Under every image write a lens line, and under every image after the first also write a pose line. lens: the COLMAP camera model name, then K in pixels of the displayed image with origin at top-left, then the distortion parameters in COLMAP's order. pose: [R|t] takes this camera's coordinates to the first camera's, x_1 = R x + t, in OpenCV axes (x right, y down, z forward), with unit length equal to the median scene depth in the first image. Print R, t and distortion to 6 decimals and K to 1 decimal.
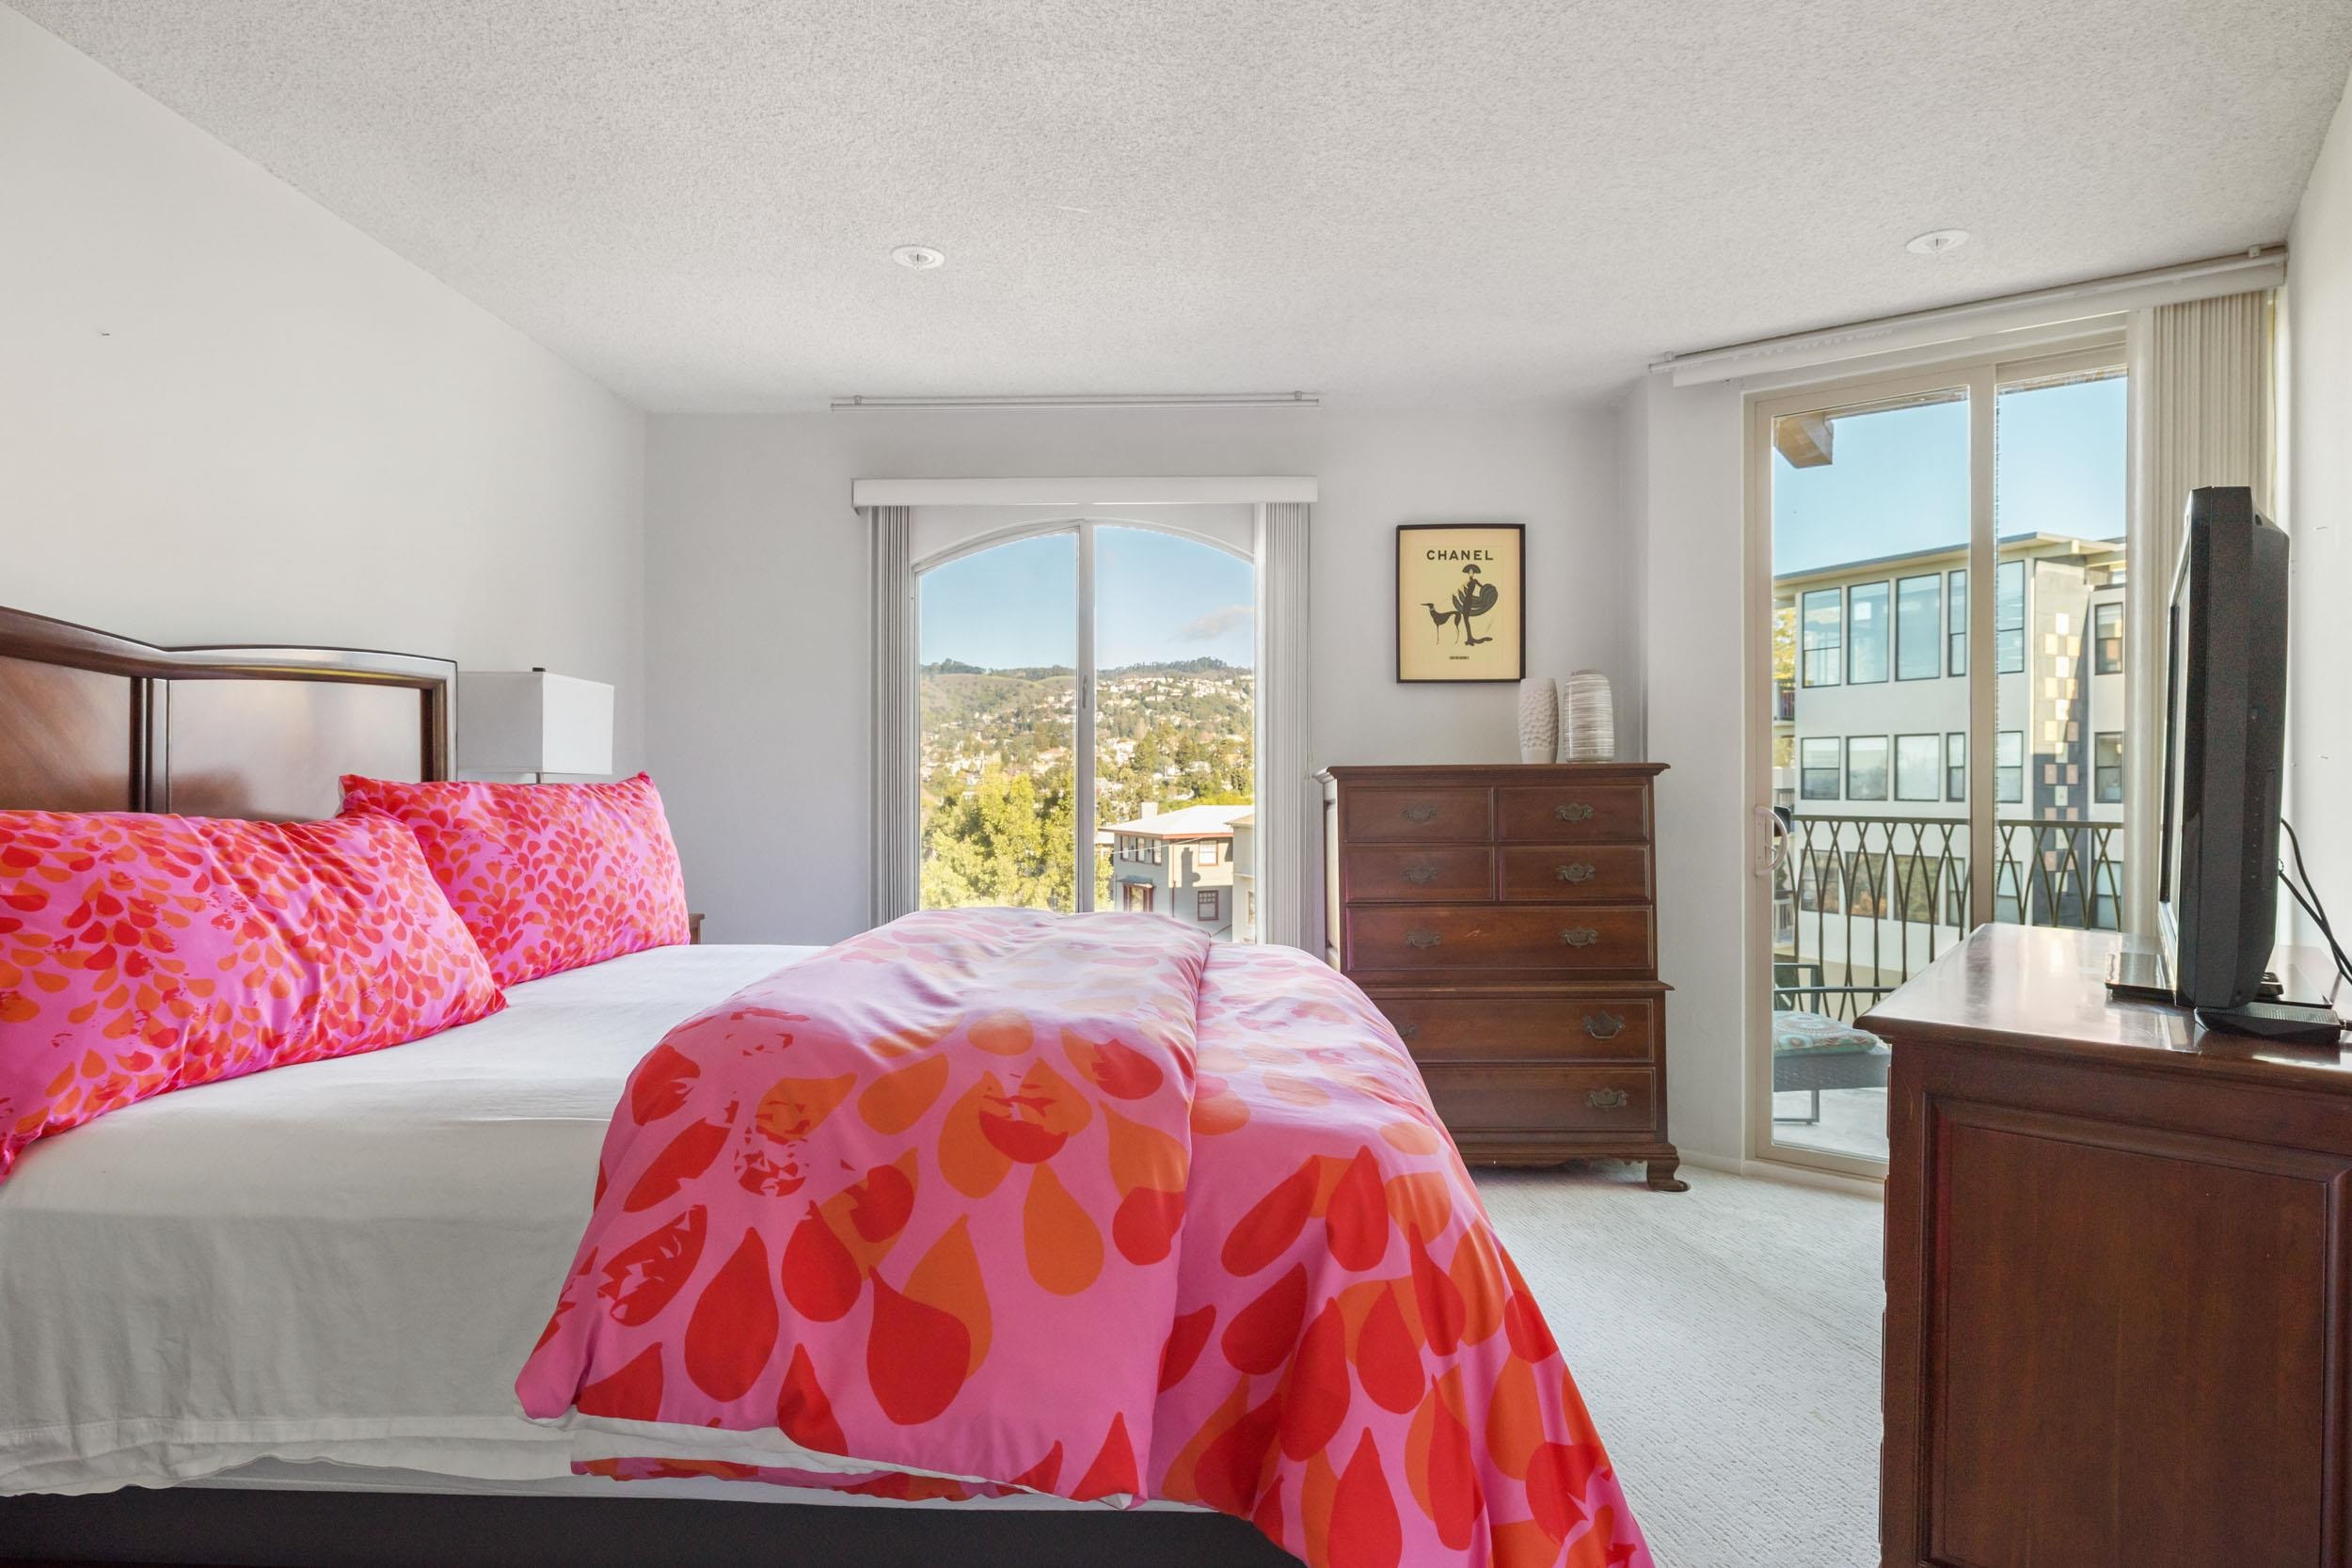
lens RADIAL K [[1270.7, 0, 1179.2], [0, 1270.7, 787.4], [0, 0, 1]] dist [-0.002442, 0.001249]
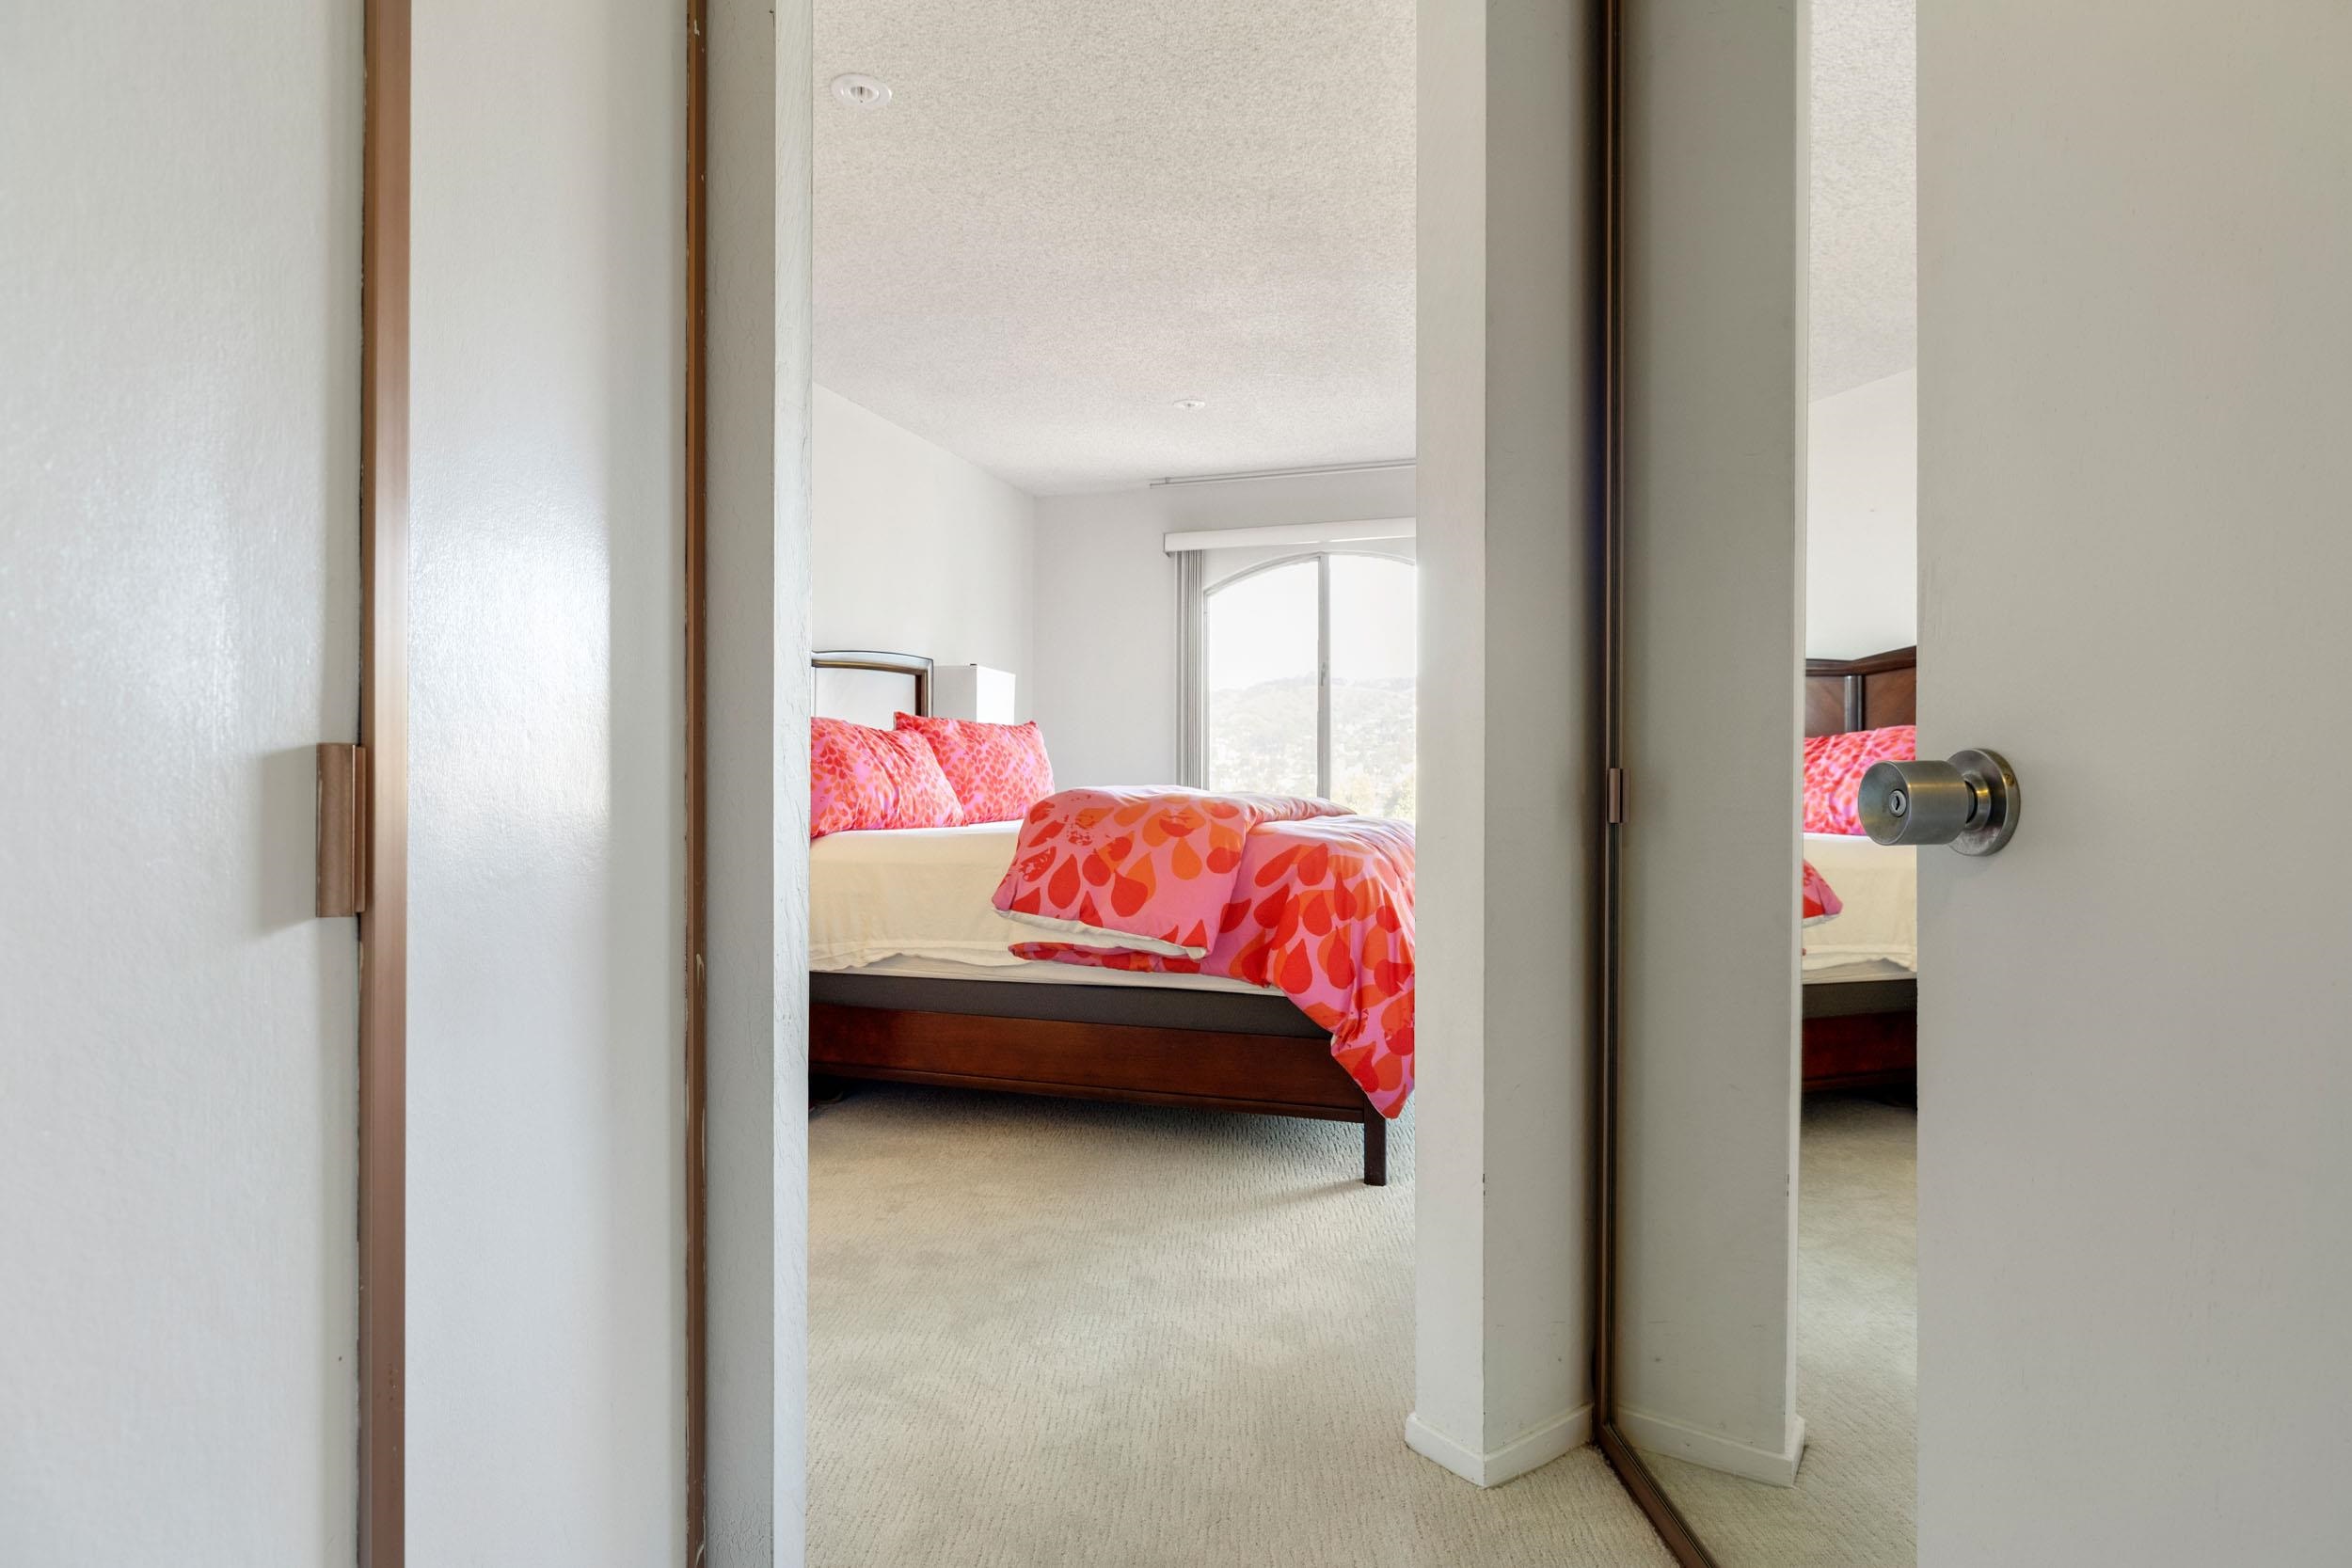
lens RADIAL K [[1270.7, 0, 1172.6], [0, 1270.7, 785.5], [0, 0, 1]] dist [-0.002442, 0.001249]
pose [[0.959136, 0.000201, -0.282945, 0.488004], [-0.002794, 0.999958, -0.008761, 0.180627], [0.282931, 0.009193, 0.959096, -1.178408]]
